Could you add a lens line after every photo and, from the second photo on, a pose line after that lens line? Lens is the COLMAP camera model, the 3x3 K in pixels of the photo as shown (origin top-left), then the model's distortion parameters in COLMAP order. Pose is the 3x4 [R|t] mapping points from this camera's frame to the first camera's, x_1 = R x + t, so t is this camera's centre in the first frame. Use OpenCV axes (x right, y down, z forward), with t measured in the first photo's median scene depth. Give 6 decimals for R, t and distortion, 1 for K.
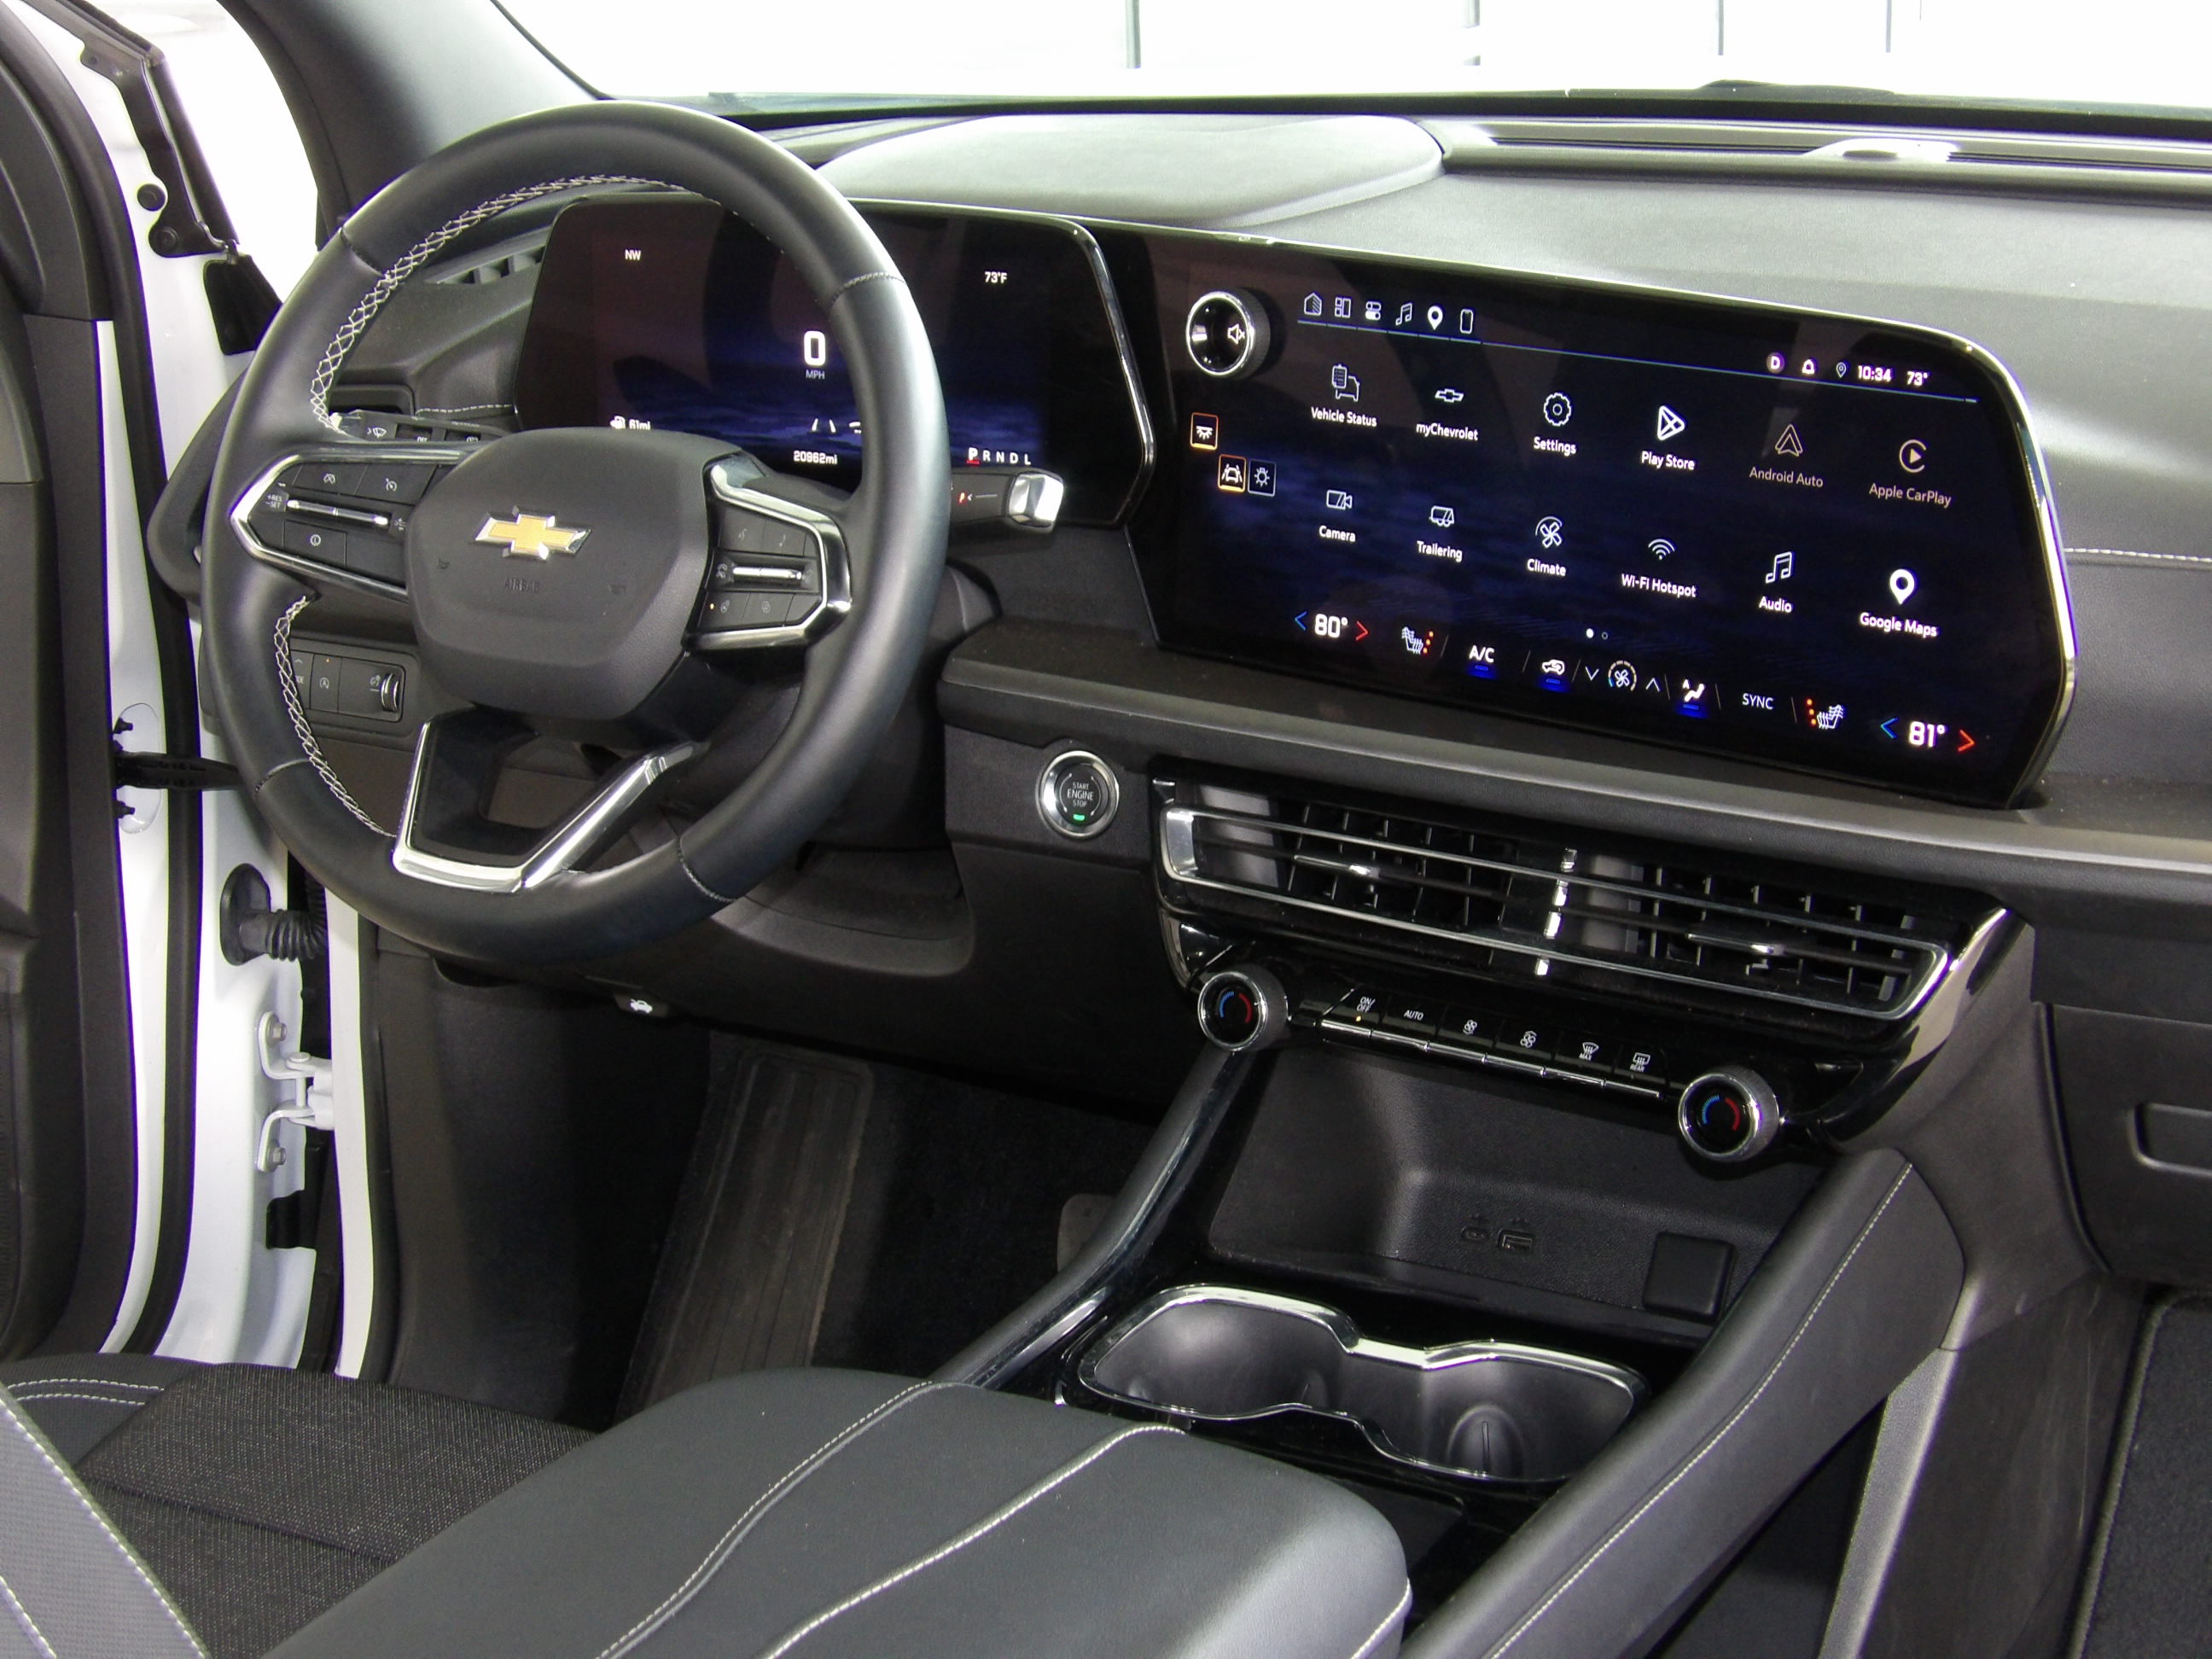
lens RADIAL K [[3519.7, 0, 1095.5], [0, 3519.7, 819.9], [0, 0, 1]] dist [-0.042951, 0.000000]
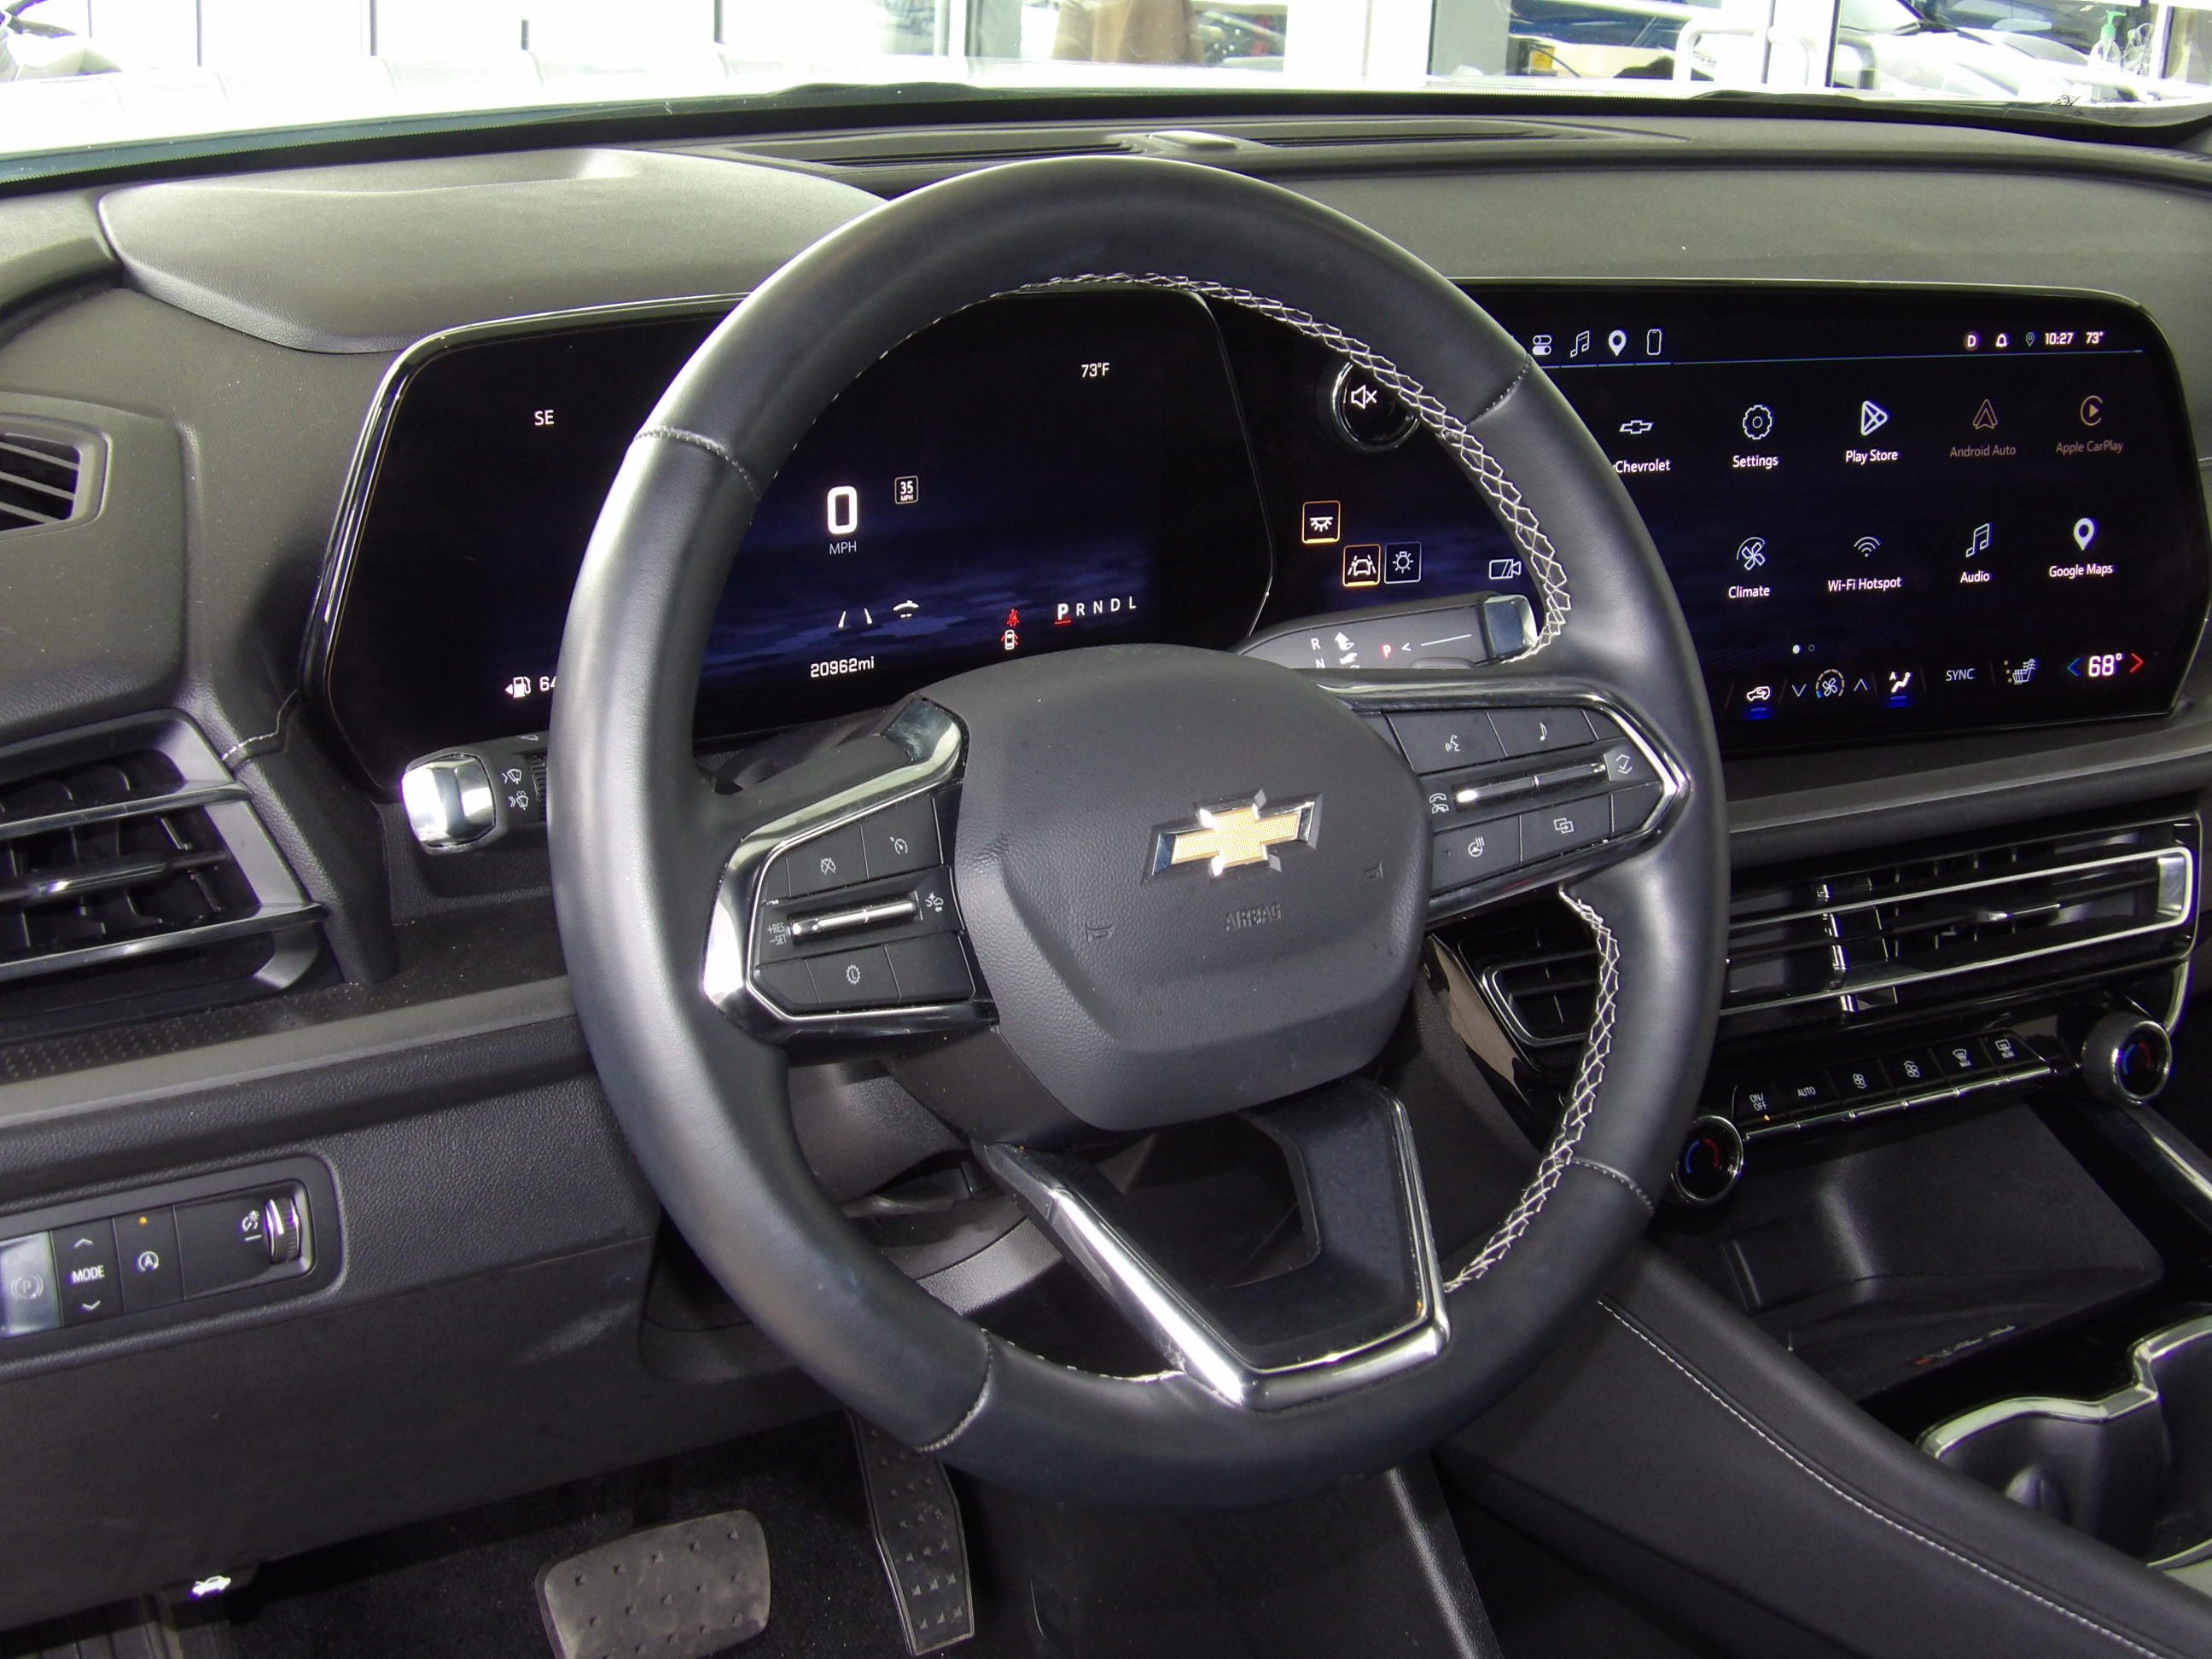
lens RADIAL K [[2970.5, 0, 1096.5], [0, 2970.5, 833.5], [0, 0, 1]] dist [-0.146880, 0.000000]
pose [[0.471431, -0.250119, 0.845691, -0.626338], [0.226394, 0.961126, 0.158057, -0.171509], [-0.852349, 0.116946, 0.509731, 0.749752]]
